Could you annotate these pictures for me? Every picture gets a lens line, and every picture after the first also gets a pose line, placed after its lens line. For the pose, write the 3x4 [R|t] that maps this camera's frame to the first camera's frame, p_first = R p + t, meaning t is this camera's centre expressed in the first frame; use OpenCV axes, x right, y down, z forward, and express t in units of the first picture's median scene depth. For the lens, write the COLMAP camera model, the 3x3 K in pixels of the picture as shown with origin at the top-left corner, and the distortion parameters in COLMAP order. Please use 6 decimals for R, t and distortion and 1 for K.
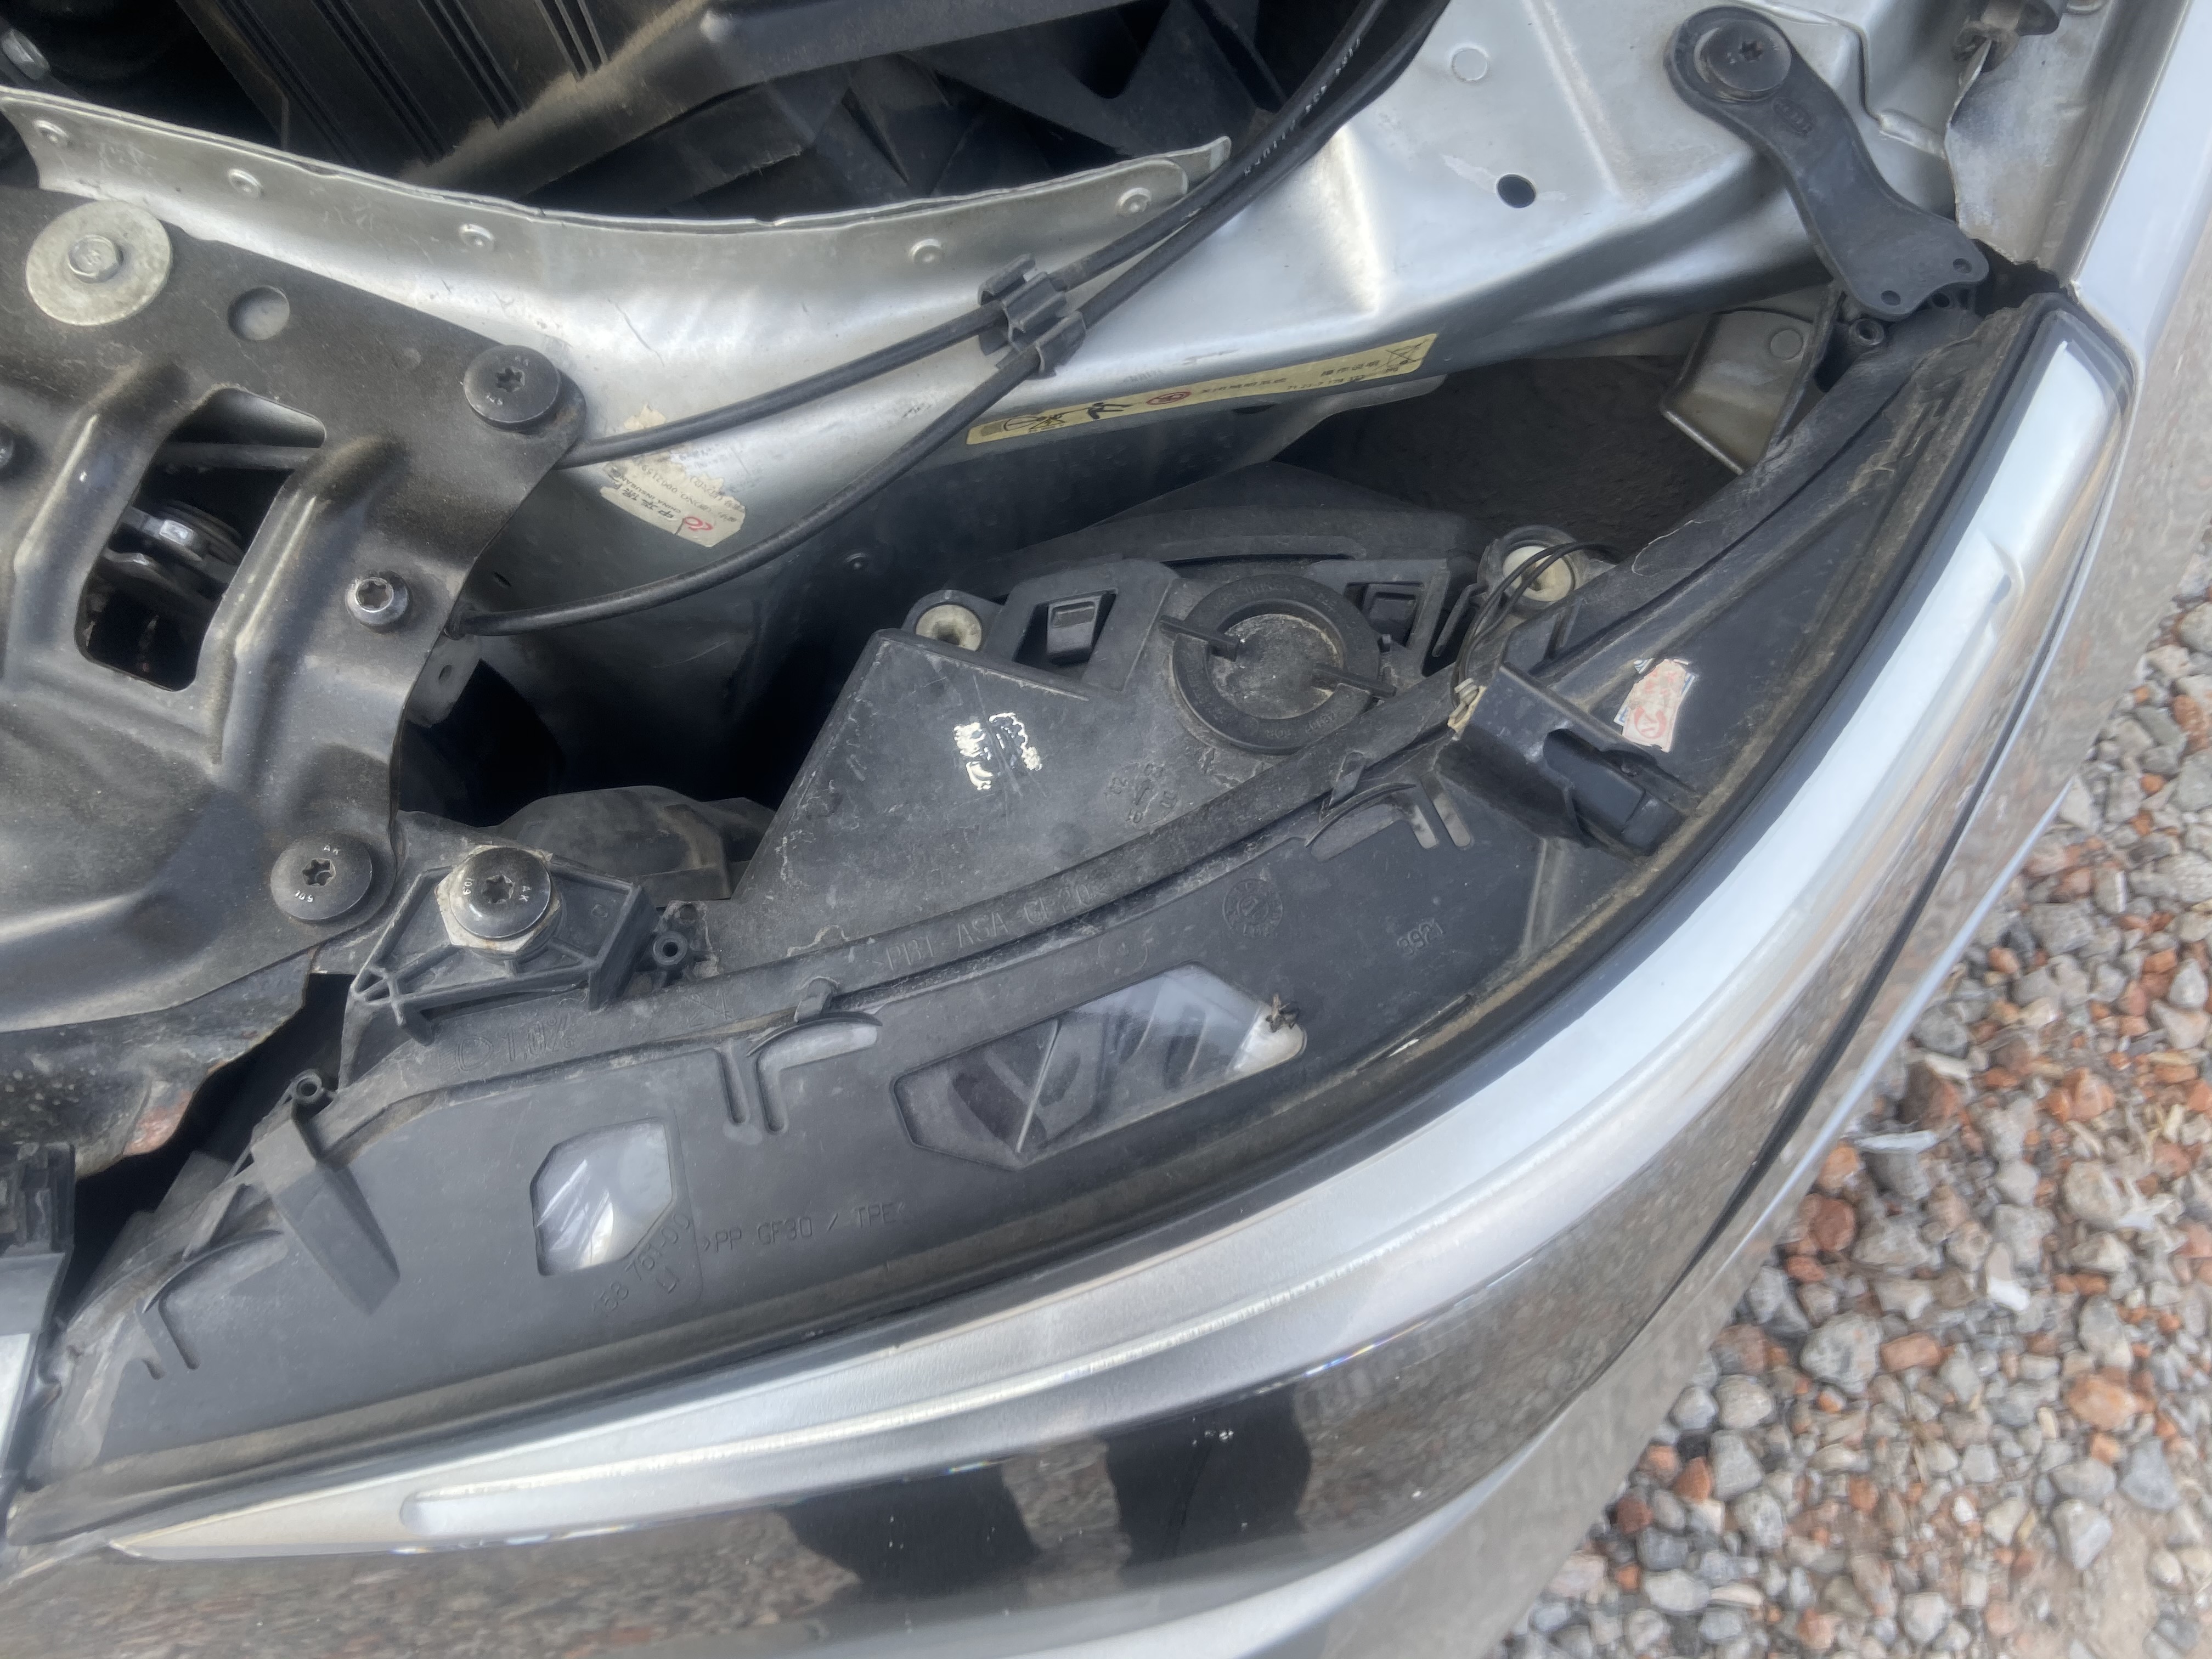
lens RADIAL K [[1799.5, 0, 1112.8], [0, 1799.5, 779.6], [0, 0, 1]] dist [0.115058, -0.234992]
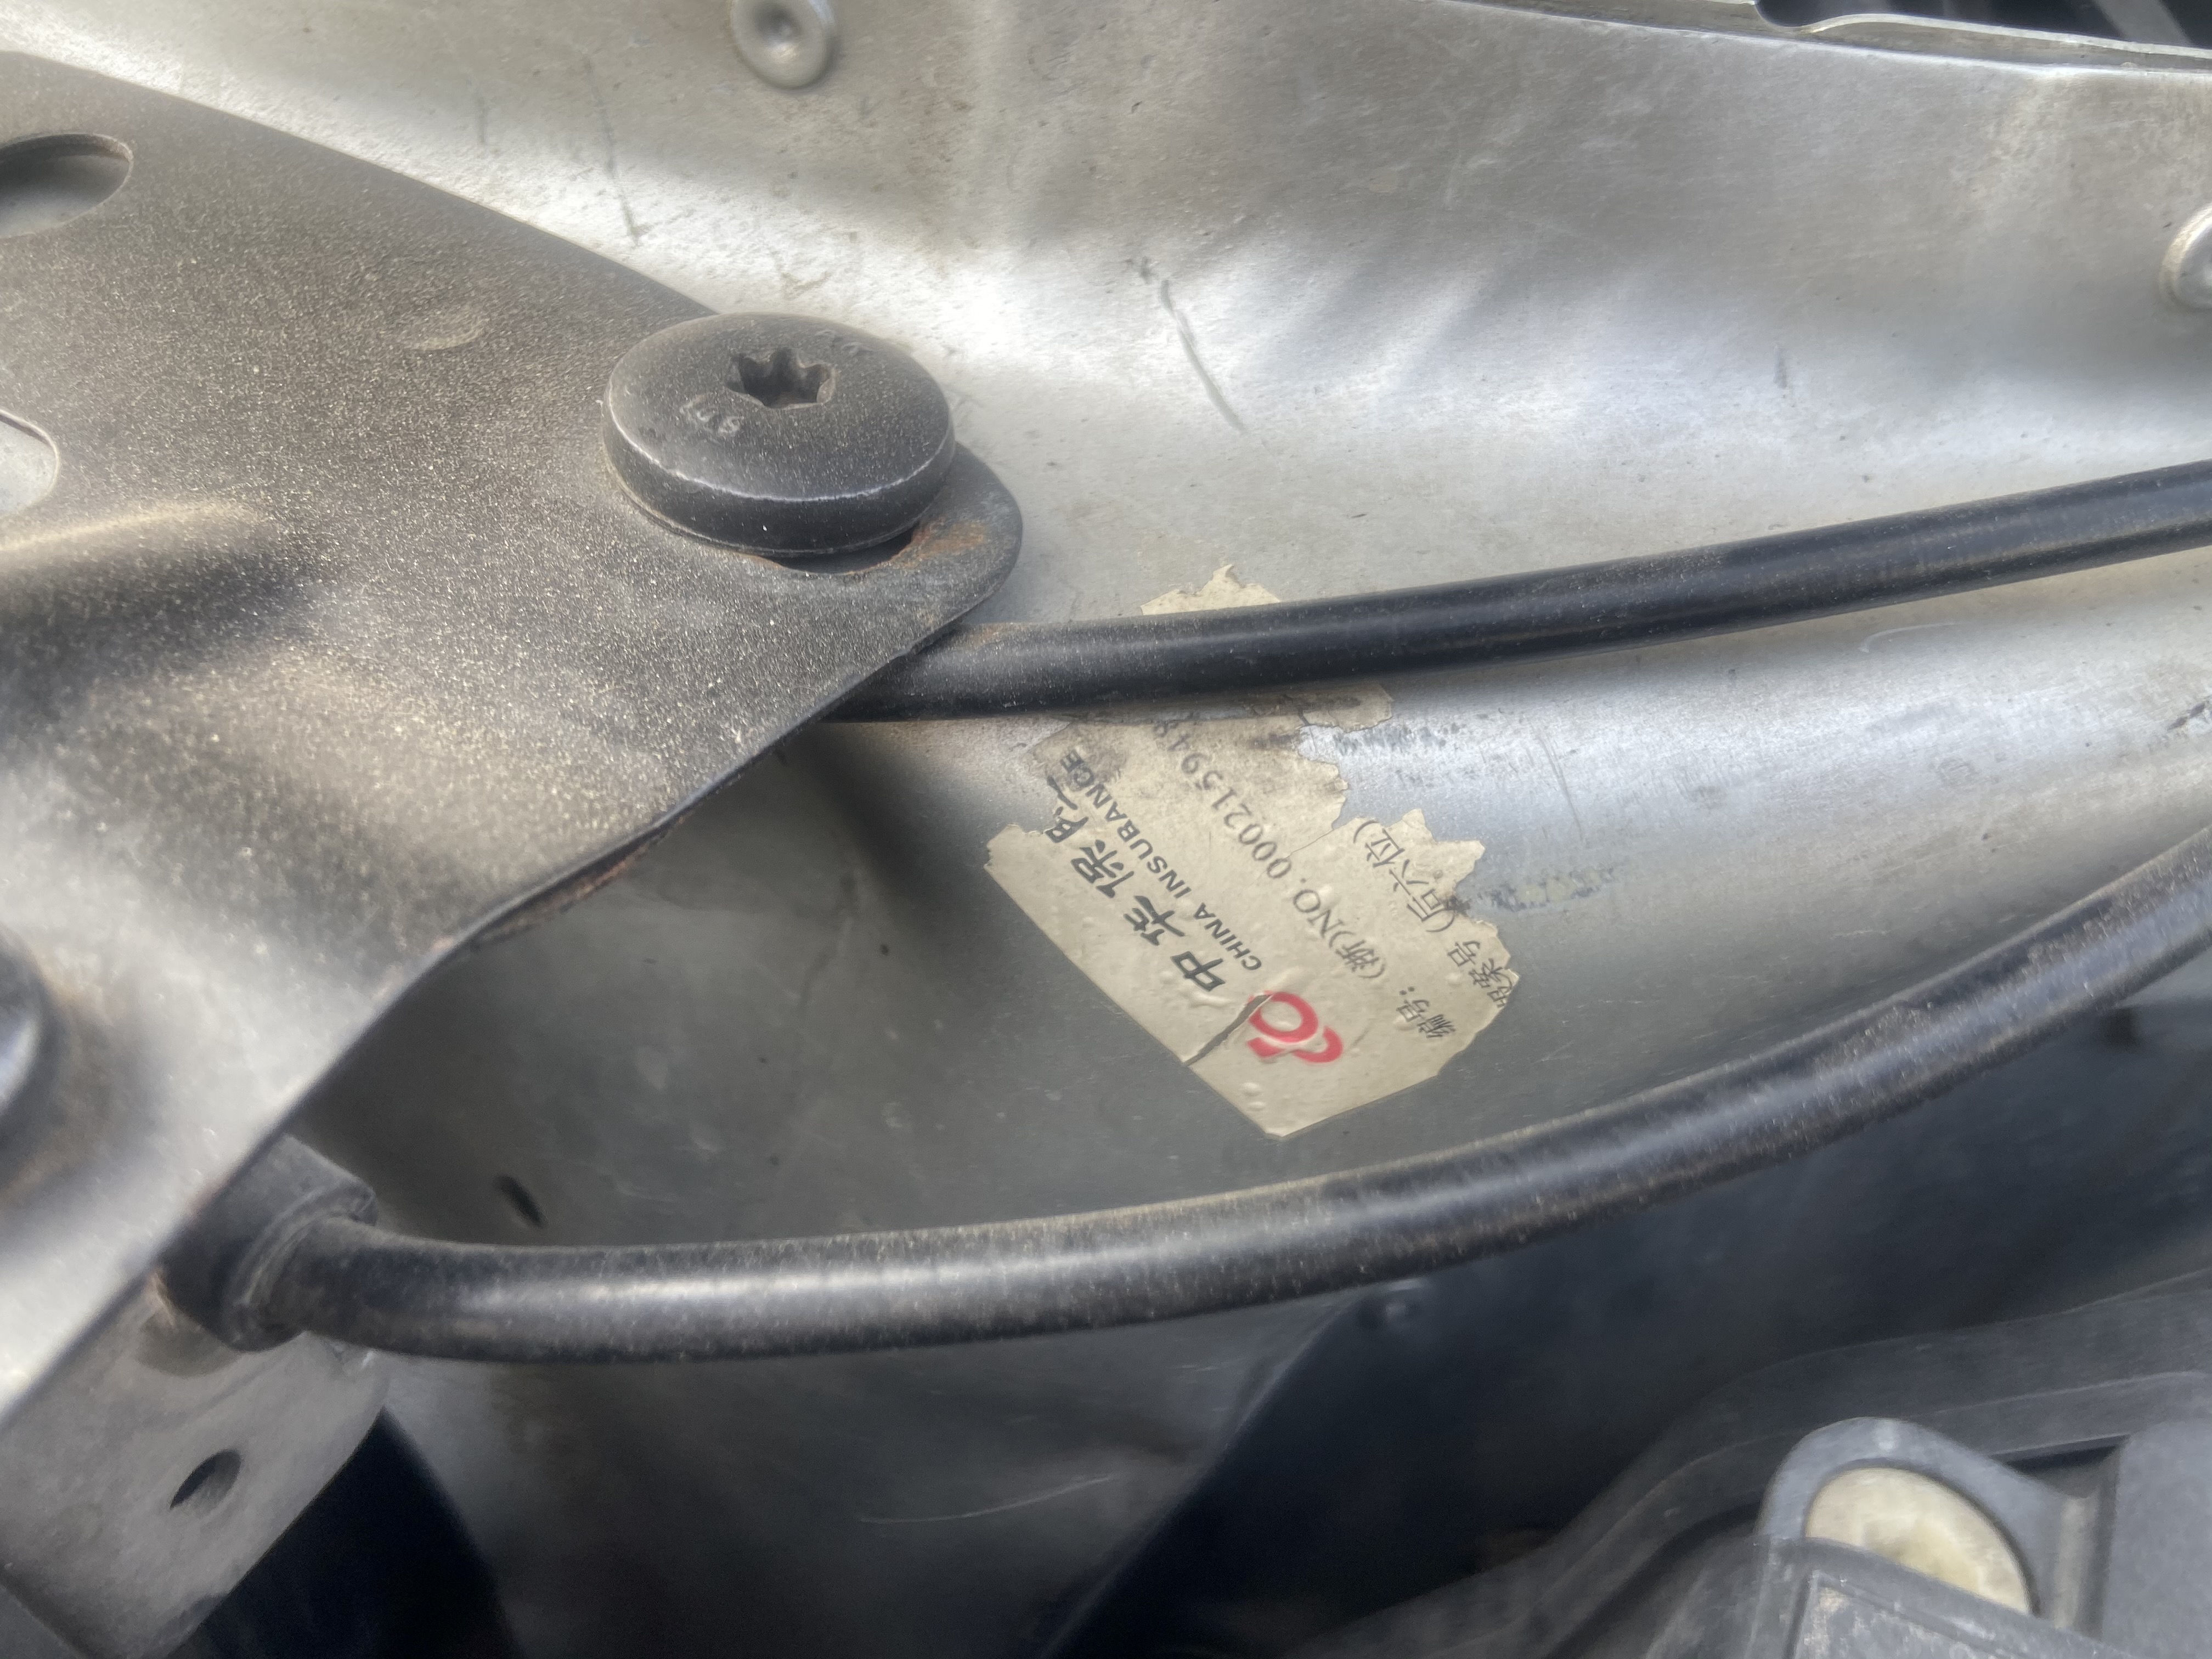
lens RADIAL K [[1799.5, 0, 1112.8], [0, 1799.5, 779.6], [0, 0, 1]] dist [0.115058, -0.234992]
pose [[0.988900, 0.136114, -0.059580, -0.248597], [-0.148494, 0.891579, -0.427828, -0.056401], [-0.005113, 0.431926, 0.901894, 0.753269]]
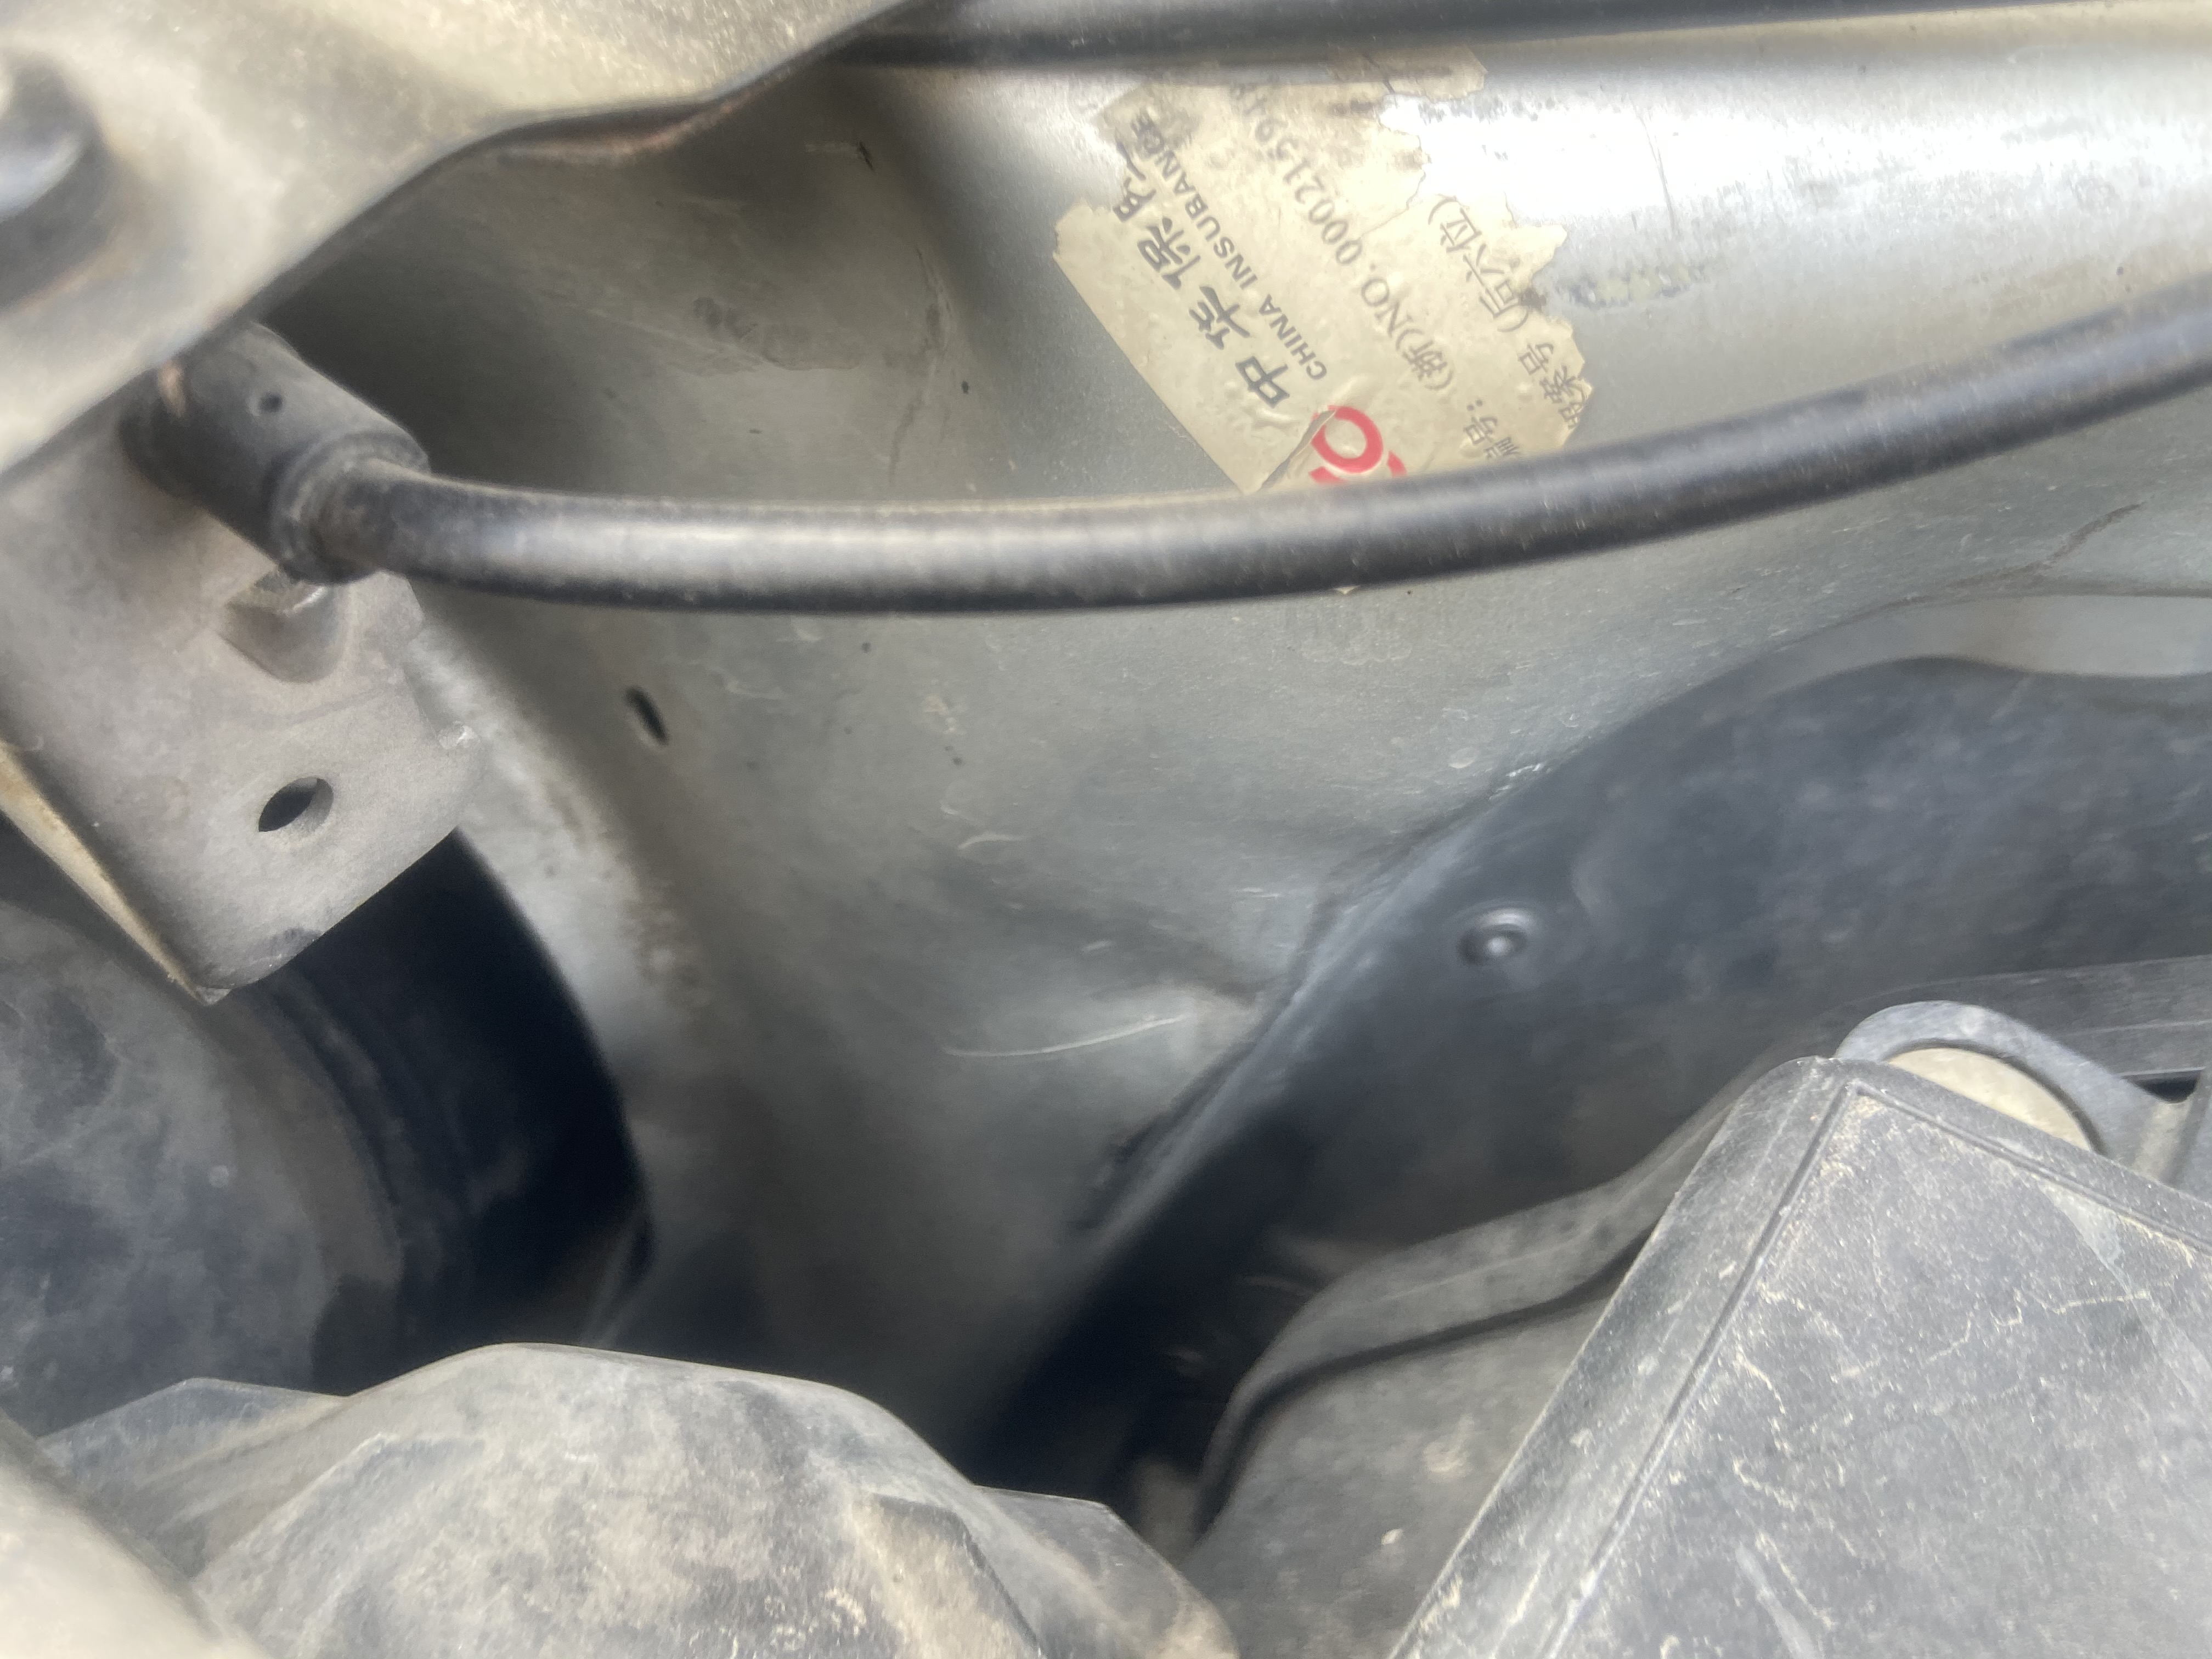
lens RADIAL K [[1799.5, 0, 1112.8], [0, 1799.5, 779.6], [0, 0, 1]] dist [0.115058, -0.234992]
pose [[0.961001, 0.228866, -0.155232, -0.215070], [-0.267497, 0.911704, -0.311834, -0.007448], [0.070157, 0.341197, 0.937370, 0.779958]]
